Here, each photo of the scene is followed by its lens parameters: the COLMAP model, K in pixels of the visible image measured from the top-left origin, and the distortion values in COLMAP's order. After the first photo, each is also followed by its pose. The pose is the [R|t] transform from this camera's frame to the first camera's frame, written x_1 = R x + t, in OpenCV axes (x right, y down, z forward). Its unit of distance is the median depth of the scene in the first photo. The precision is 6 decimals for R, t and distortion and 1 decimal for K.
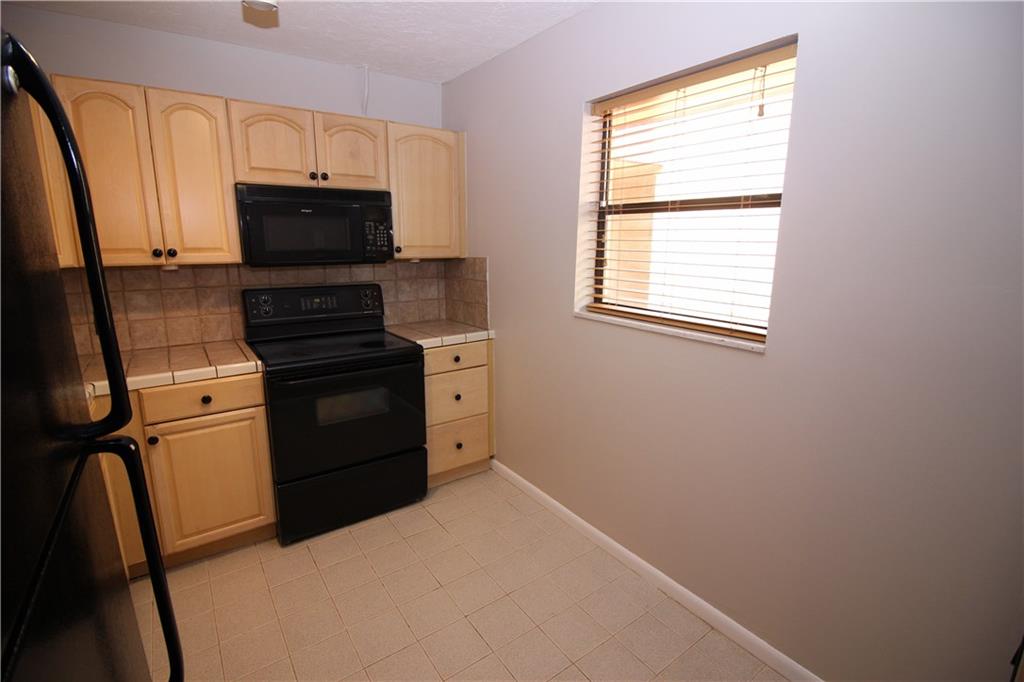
lens RADIAL K [[472.6, 0, 513.8], [0, 472.6, 335.6], [0, 0, 1]] dist [-0.007217, -0.007628]
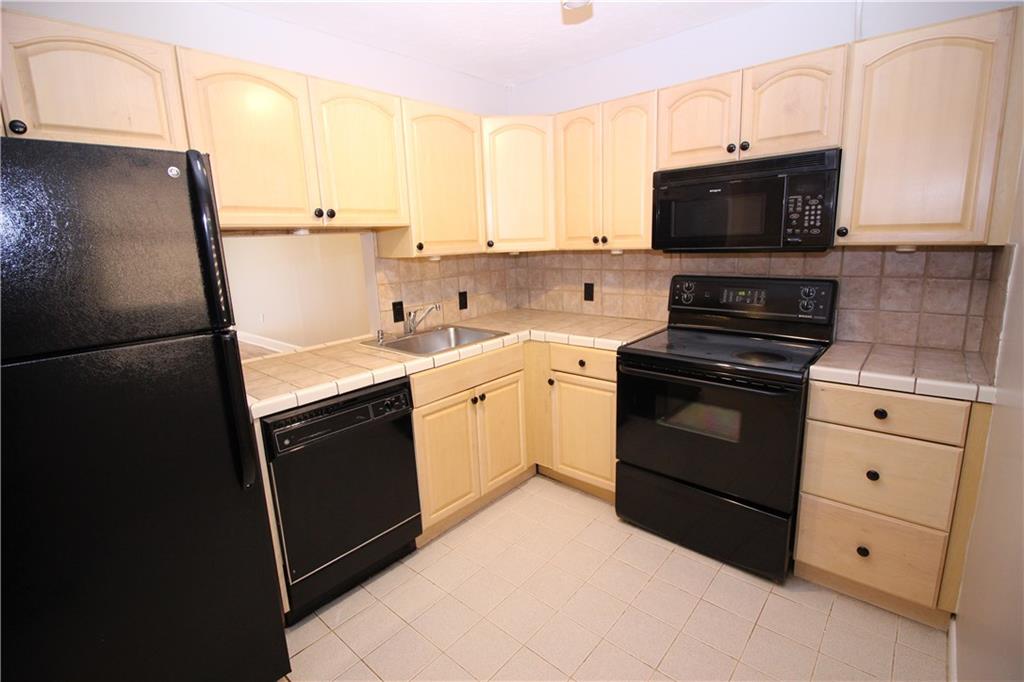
lens RADIAL K [[472.6, 0, 511.5], [0, 472.6, 334.6], [0, 0, 1]] dist [-0.007217, -0.007628]
pose [[0.216739, 0.182796, -0.958963, 0.356173], [-0.155953, 0.976181, 0.150831, -0.070080], [0.963692, 0.116863, 0.240084, 0.423775]]
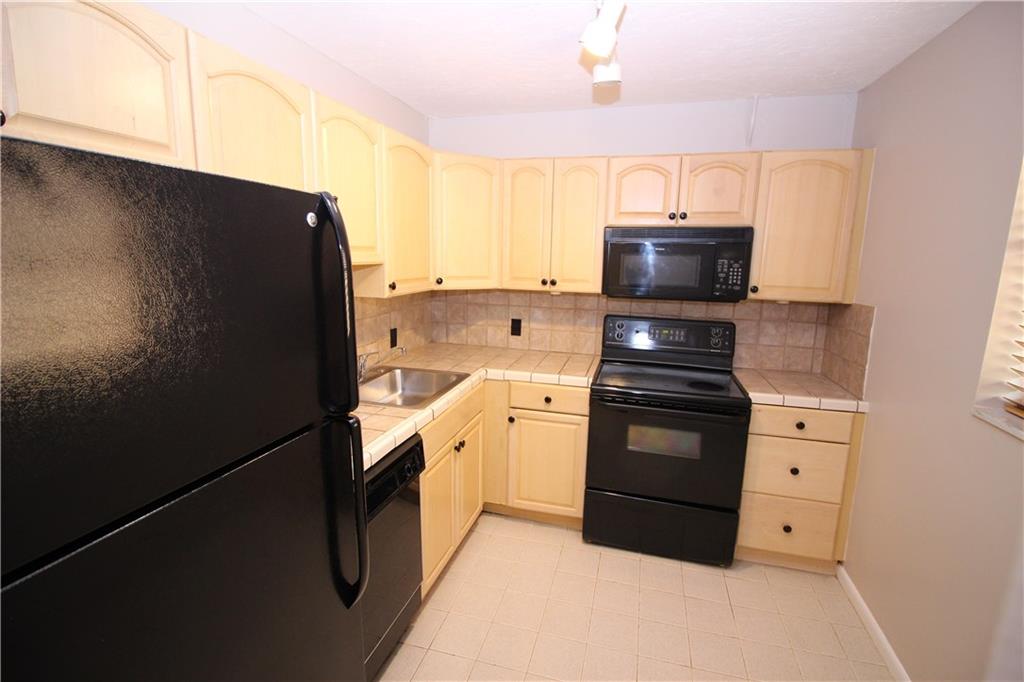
lens RADIAL K [[472.6, 0, 514.1], [0, 472.6, 333.3], [0, 0, 1]] dist [-0.007217, -0.007628]
pose [[0.621685, 0.141459, -0.770387, 0.193194], [-0.173348, 0.984015, 0.040797, -0.060224], [0.763844, 0.108182, 0.636270, 0.084155]]
